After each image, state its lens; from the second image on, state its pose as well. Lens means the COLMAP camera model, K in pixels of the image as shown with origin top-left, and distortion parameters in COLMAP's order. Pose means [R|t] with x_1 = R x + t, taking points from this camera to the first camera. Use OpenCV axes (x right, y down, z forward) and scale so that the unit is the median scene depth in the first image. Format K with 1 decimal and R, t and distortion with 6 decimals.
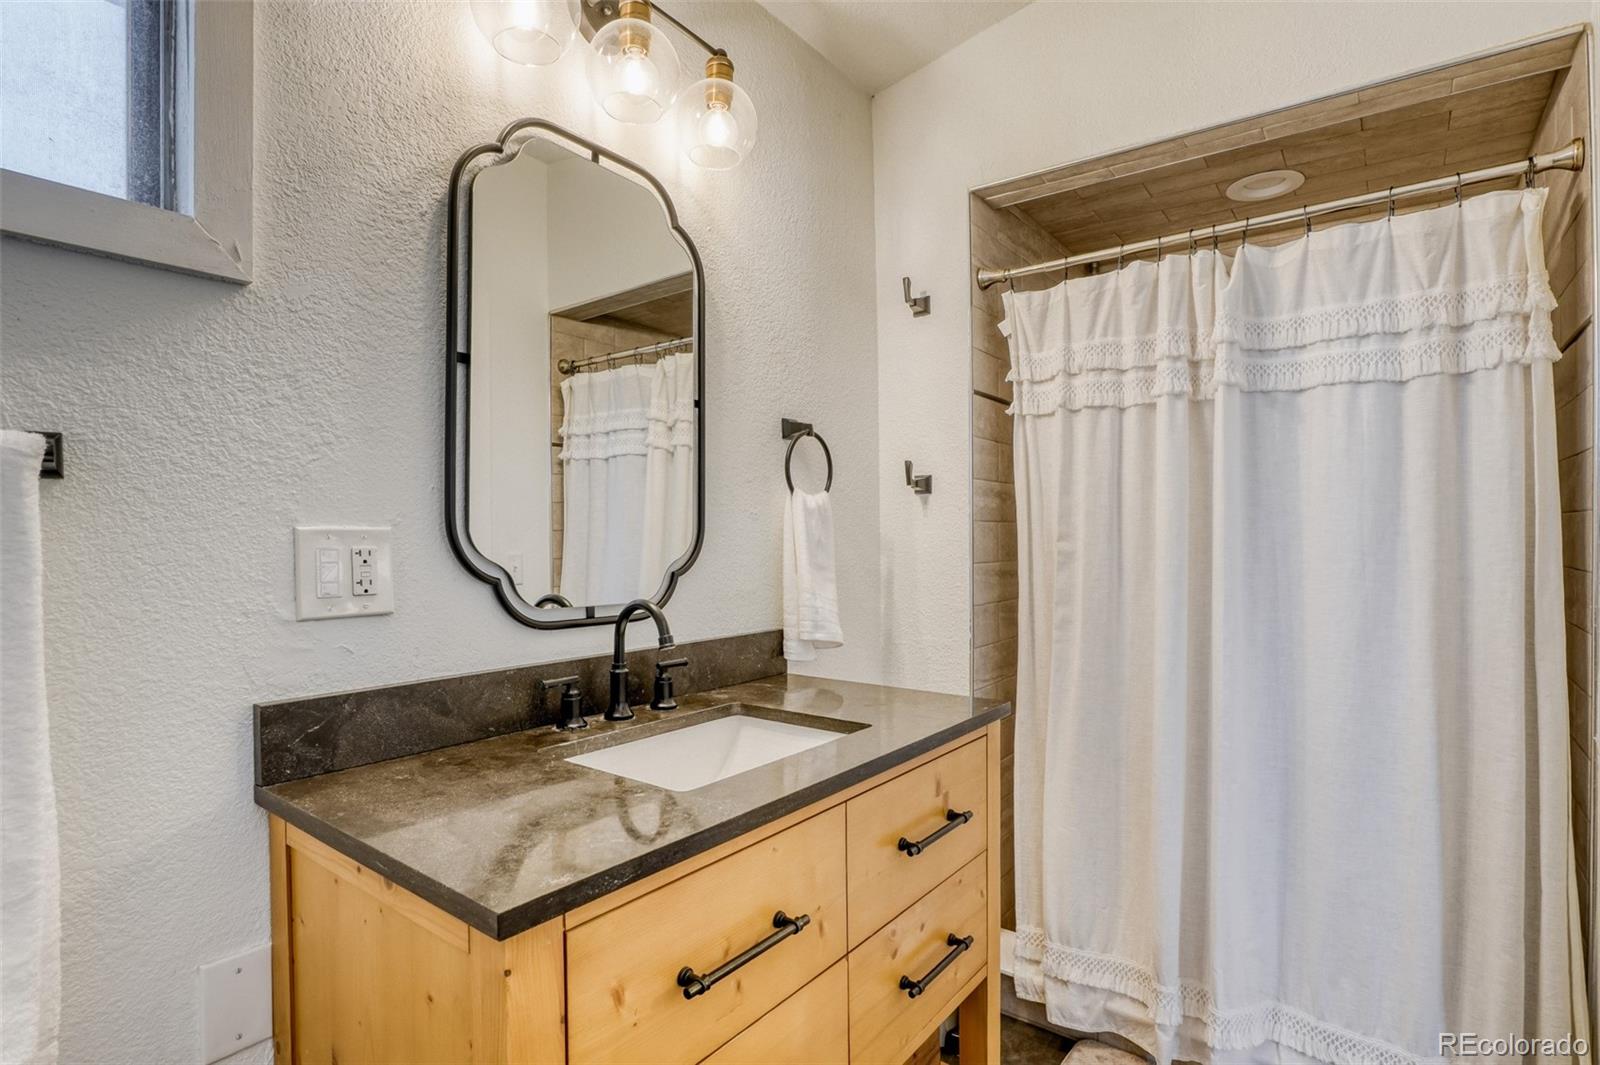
lens RADIAL K [[783.7, 0, 805.5], [0, 783.7, 533.2], [0, 0, 1]] dist [-0.024938, 0.004970]
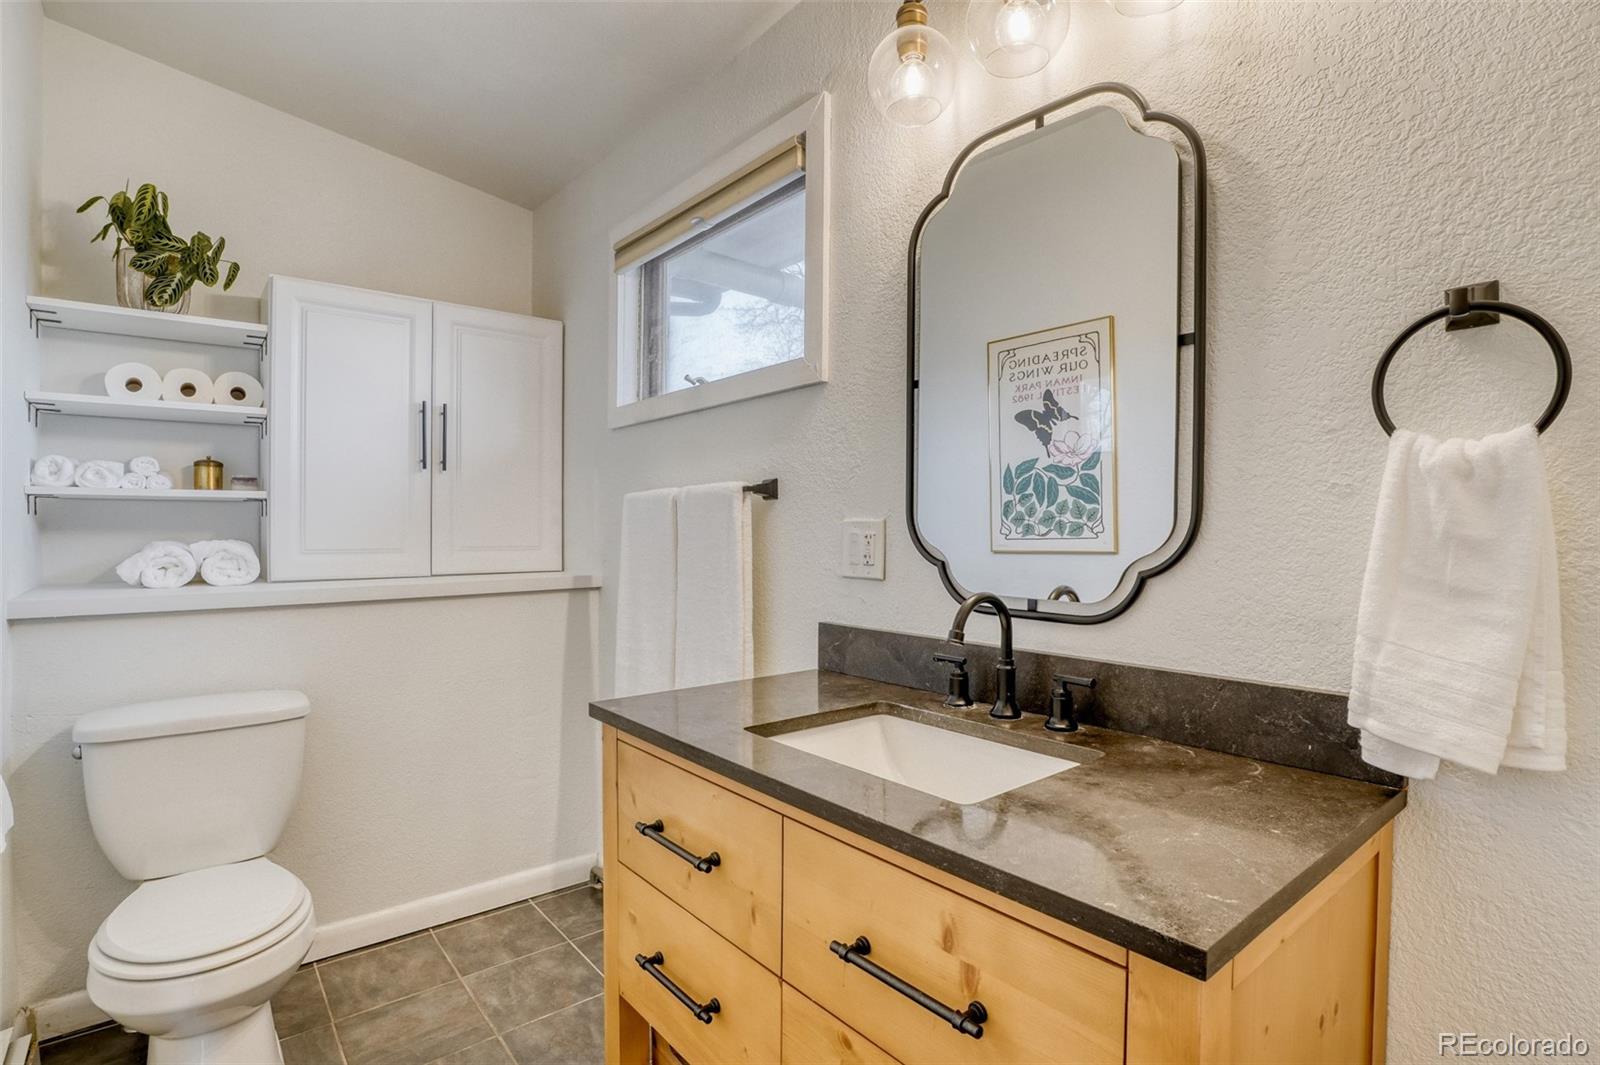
lens RADIAL K [[783.7, 0, 805.0], [0, 783.7, 531.1], [0, 0, 1]] dist [-0.024938, 0.004970]
pose [[-0.211799, 0.009866, -0.977263, 0.802928], [0.002391, 0.999951, 0.009577, 0.000592], [0.977310, -0.000309, -0.211812, 1.041037]]
